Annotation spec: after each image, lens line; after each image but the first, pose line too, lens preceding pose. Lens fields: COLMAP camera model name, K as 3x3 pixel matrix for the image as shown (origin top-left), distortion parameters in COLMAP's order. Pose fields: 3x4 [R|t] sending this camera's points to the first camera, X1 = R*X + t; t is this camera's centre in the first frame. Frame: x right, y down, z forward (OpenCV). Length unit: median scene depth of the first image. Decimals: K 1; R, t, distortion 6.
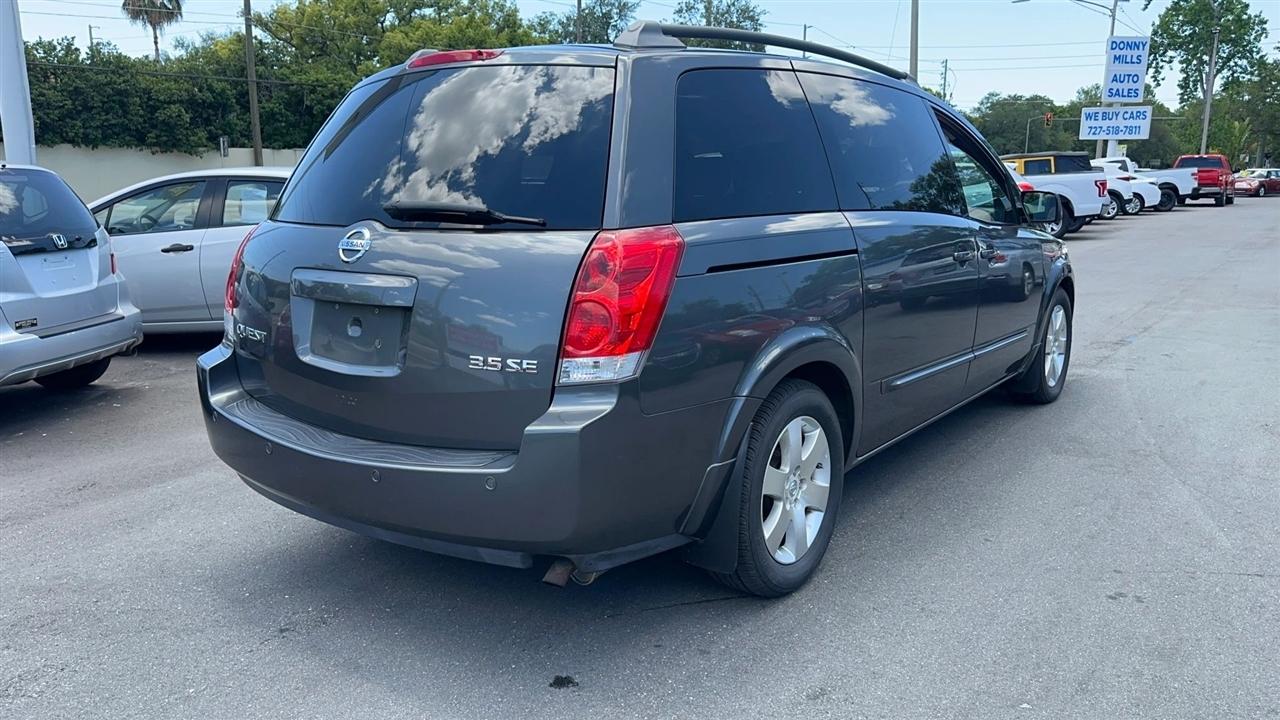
lens RADIAL K [[955.3, 0, 640.0], [0, 955.3, 360.0], [0, 0, 1]] dist [0.041697, -0.053746]
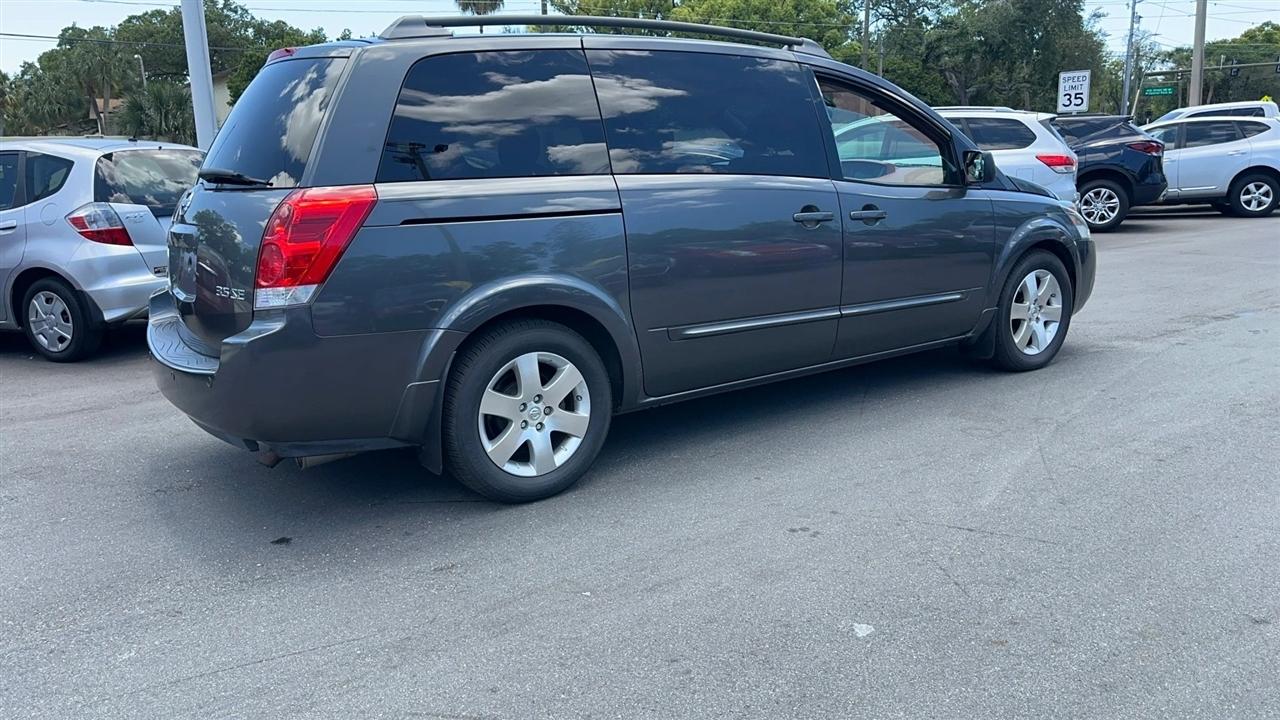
lens RADIAL K [[955.3, 0, 640.0], [0, 955.3, 360.0], [0, 0, 1]] dist [0.041697, -0.053746]
pose [[0.950136, 0.046436, -0.308358, 0.348016], [-0.036780, 0.998636, 0.037057, 0.011567], [0.309658, -0.023867, 0.950548, -0.036033]]
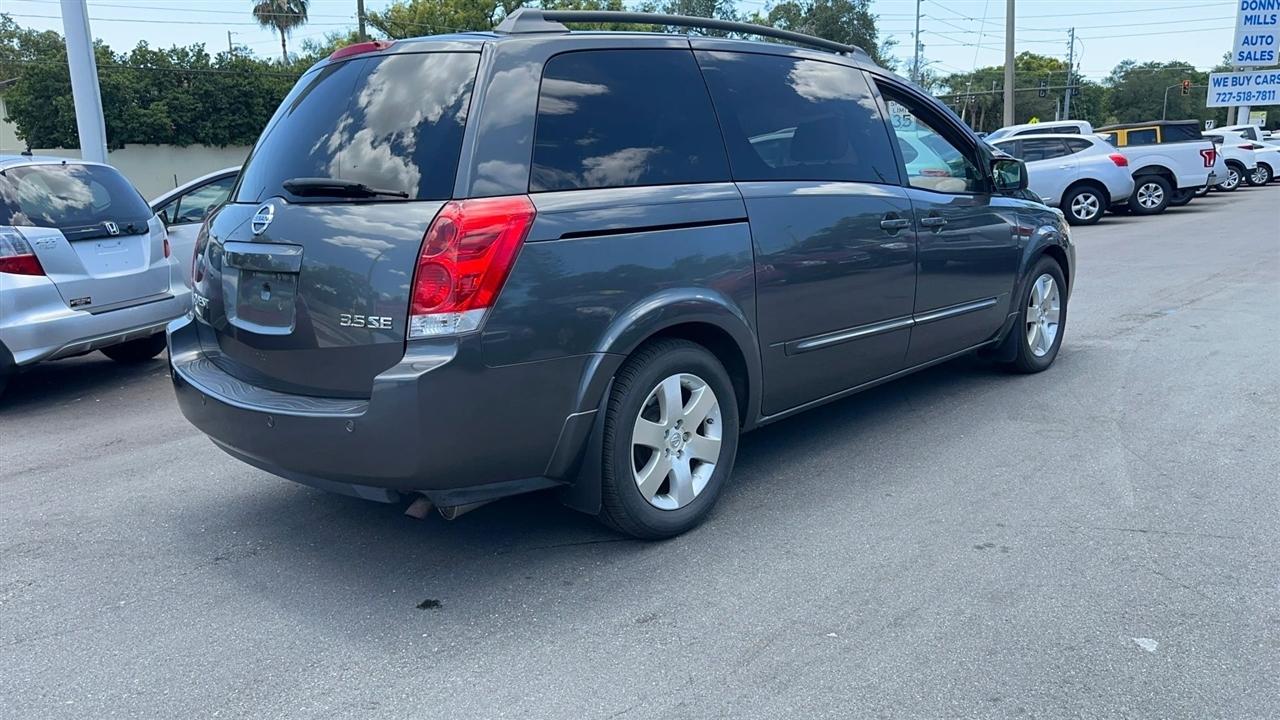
lens RADIAL K [[955.3, 0, 640.0], [0, 955.3, 360.0], [0, 0, 1]] dist [0.041697, -0.053746]
pose [[0.992553, -0.002231, -0.121794, 0.137043], [0.004002, 0.999890, 0.014300, 0.015422], [0.121749, -0.014681, 0.992452, -0.036766]]
